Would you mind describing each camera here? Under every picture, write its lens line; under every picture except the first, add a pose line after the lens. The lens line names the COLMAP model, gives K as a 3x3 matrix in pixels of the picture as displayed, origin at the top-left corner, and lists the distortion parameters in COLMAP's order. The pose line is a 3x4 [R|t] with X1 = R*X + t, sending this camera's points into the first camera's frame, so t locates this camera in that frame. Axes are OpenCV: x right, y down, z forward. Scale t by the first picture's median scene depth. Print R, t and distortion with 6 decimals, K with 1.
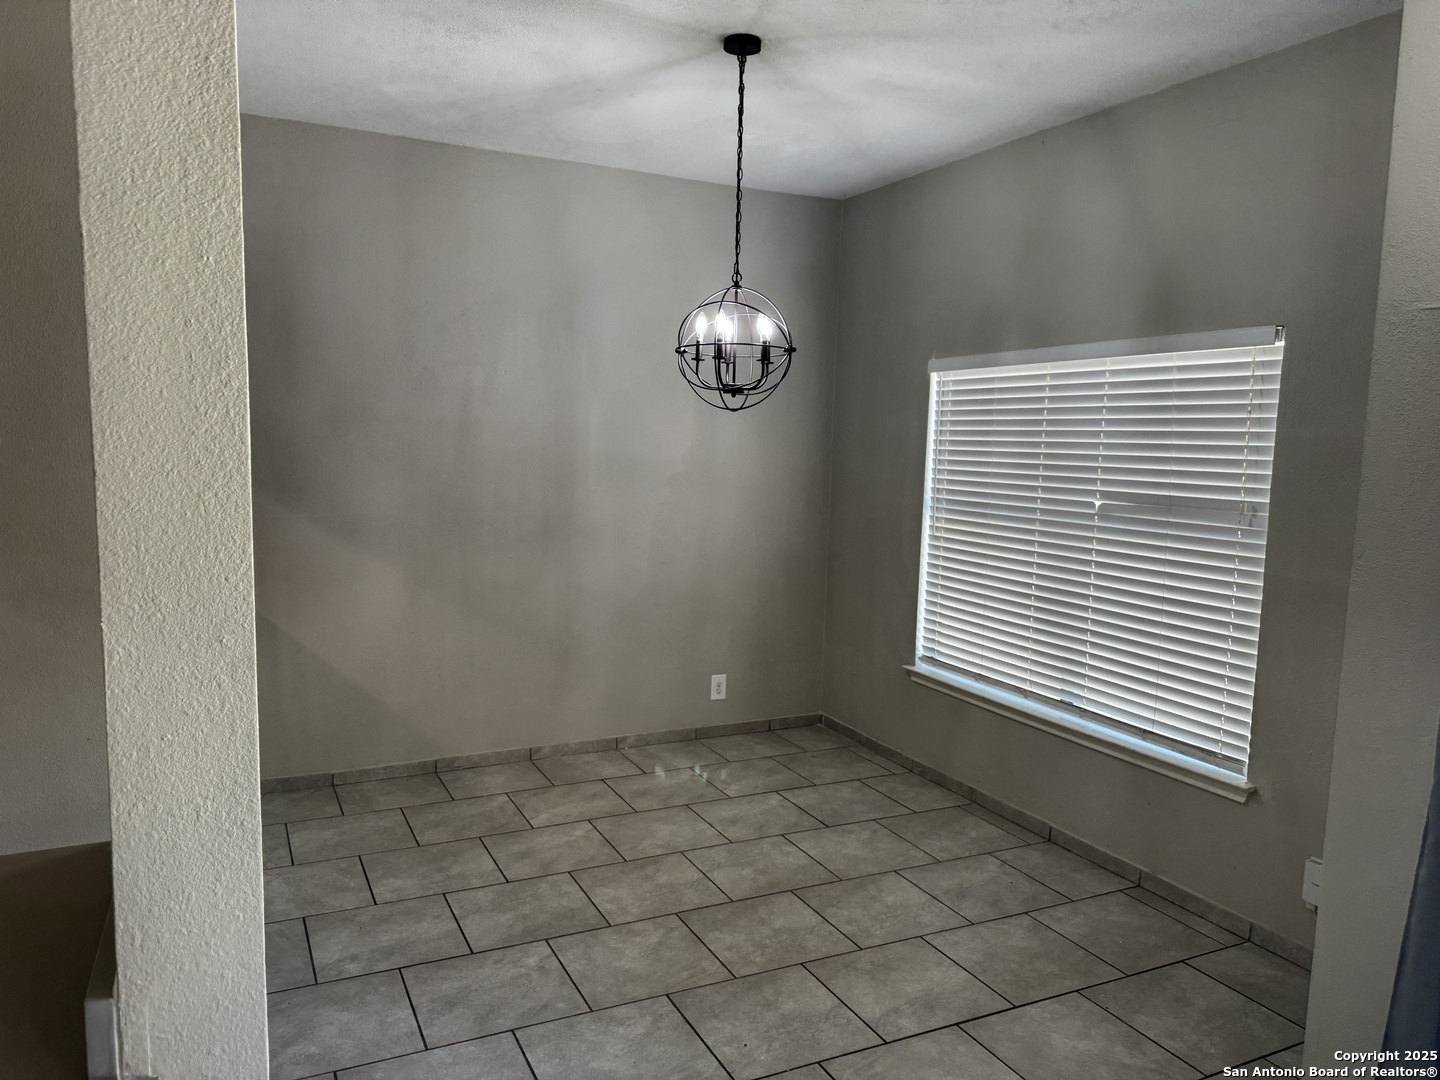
lens RADIAL K [[1036.7, 0, 705.6], [0, 1036.7, 546.5], [0, 0, 1]] dist [0.026328, -0.033620]
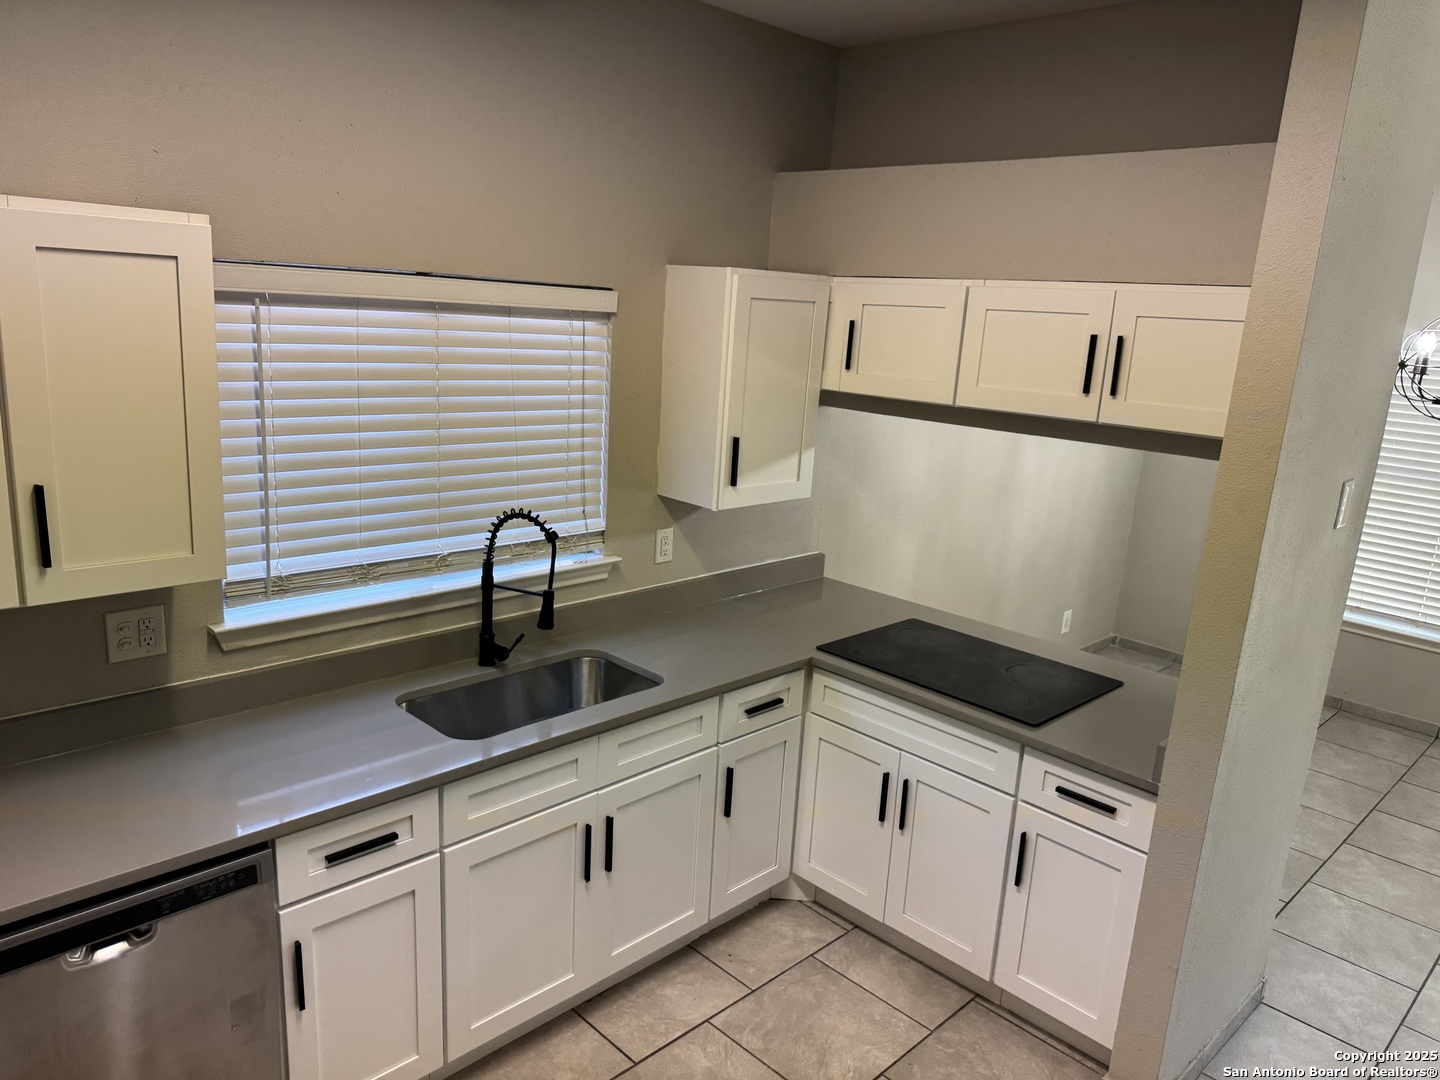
lens RADIAL K [[1017.0, 0, 721.5], [0, 1017.0, 553.1], [0, 0, 1]] dist [0.054857, -0.066426]
pose [[0.944804, -0.044920, 0.324542, -1.125188], [-0.001090, 0.990121, 0.140214, -0.144591], [-0.327634, -0.132828, 0.935421, 0.189604]]
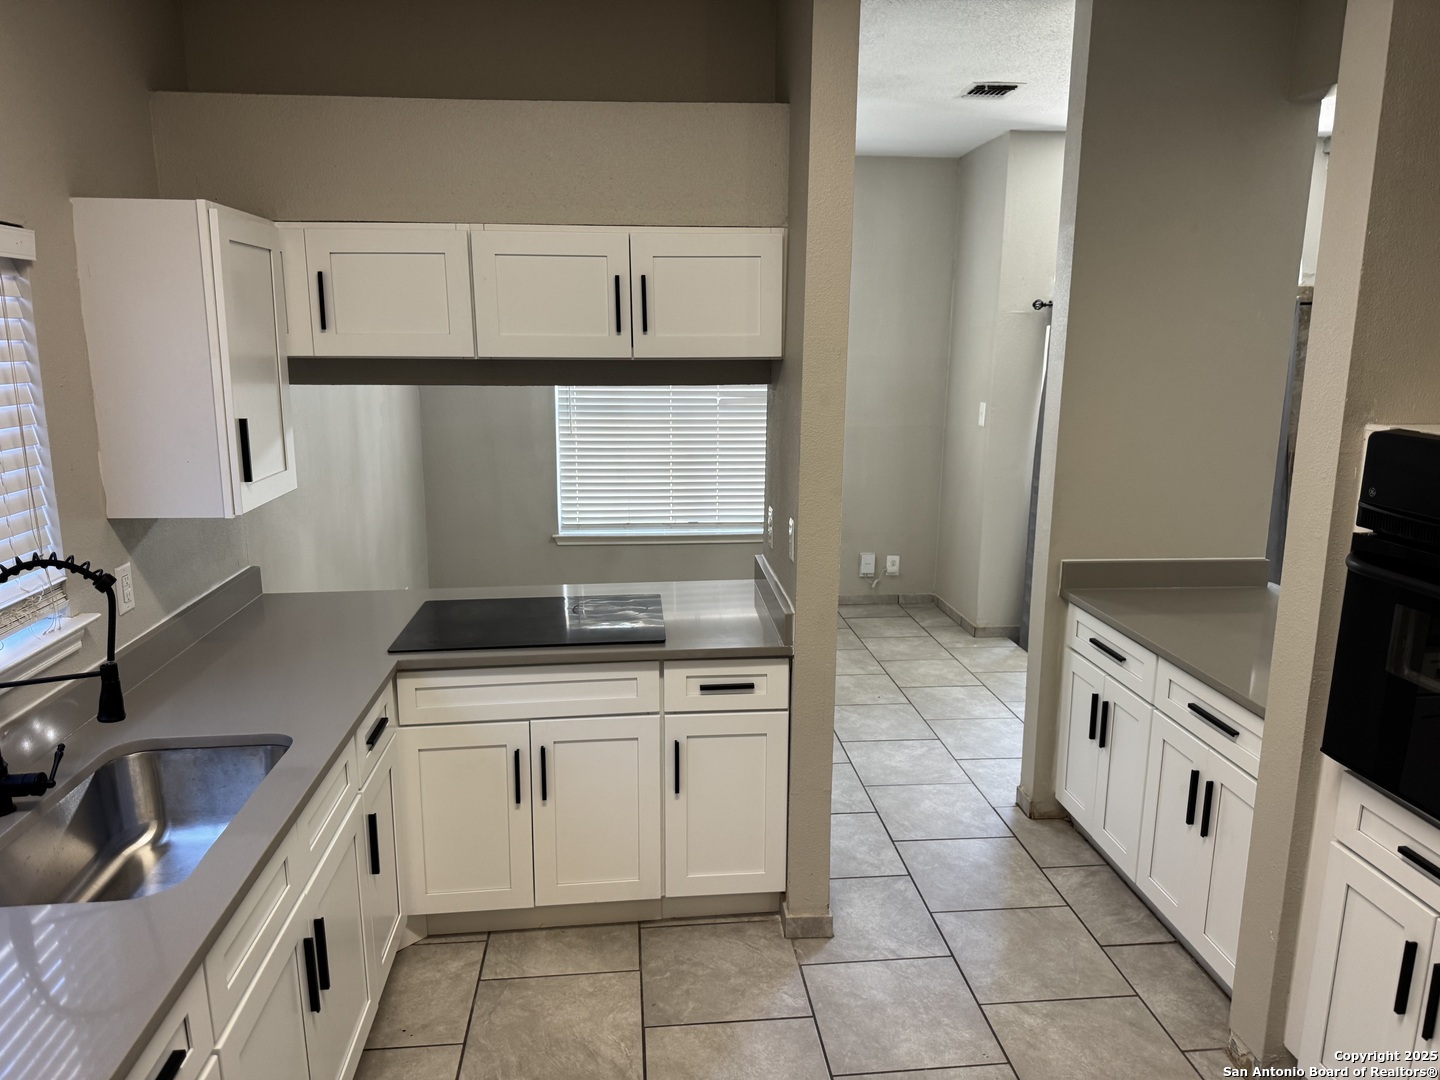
lens RADIAL K [[1032.5, 0, 723.7], [0, 1032.5, 548.1], [0, 0, 1]] dist [0.042014, -0.054847]
pose [[0.339777, -0.212303, 0.916231, -1.387307], [0.112310, 0.976377, 0.184591, -0.127985], [-0.933776, 0.040182, 0.355594, 0.480892]]
